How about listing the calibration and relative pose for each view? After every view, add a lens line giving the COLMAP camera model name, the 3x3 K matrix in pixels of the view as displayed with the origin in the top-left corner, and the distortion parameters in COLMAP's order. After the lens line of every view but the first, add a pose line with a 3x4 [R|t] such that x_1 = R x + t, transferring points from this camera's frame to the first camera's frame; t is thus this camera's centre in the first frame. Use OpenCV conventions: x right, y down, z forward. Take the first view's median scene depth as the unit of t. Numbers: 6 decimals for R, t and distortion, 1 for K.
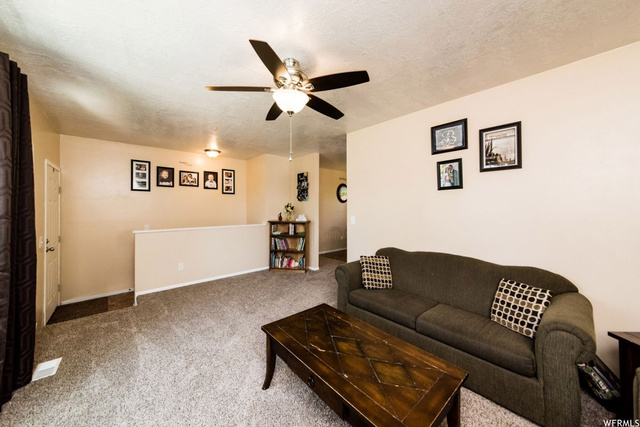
lens RADIAL K [[228.4, 0, 319.1], [0, 228.4, 207.1], [0, 0, 1]] dist [0.003038, 0.001062]
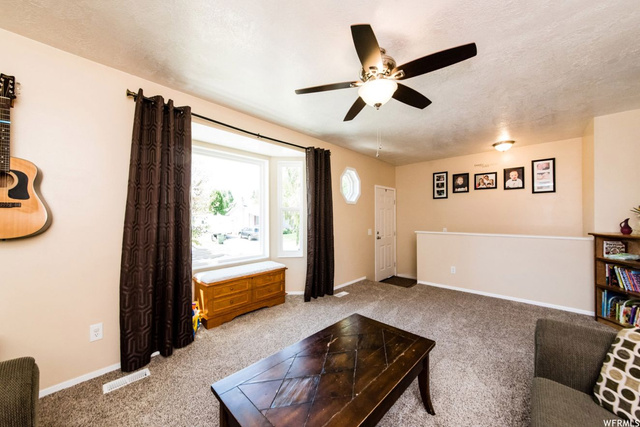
lens RADIAL K [[228.4, 0, 315.4], [0, 228.4, 215.3], [0, 0, 1]] dist [0.003038, 0.001062]
pose [[0.093038, -0.003070, -0.995658, 0.304053], [0.004717, 0.999985, -0.002643, 0.013848], [0.995651, -0.004451, 0.093051, 0.250905]]
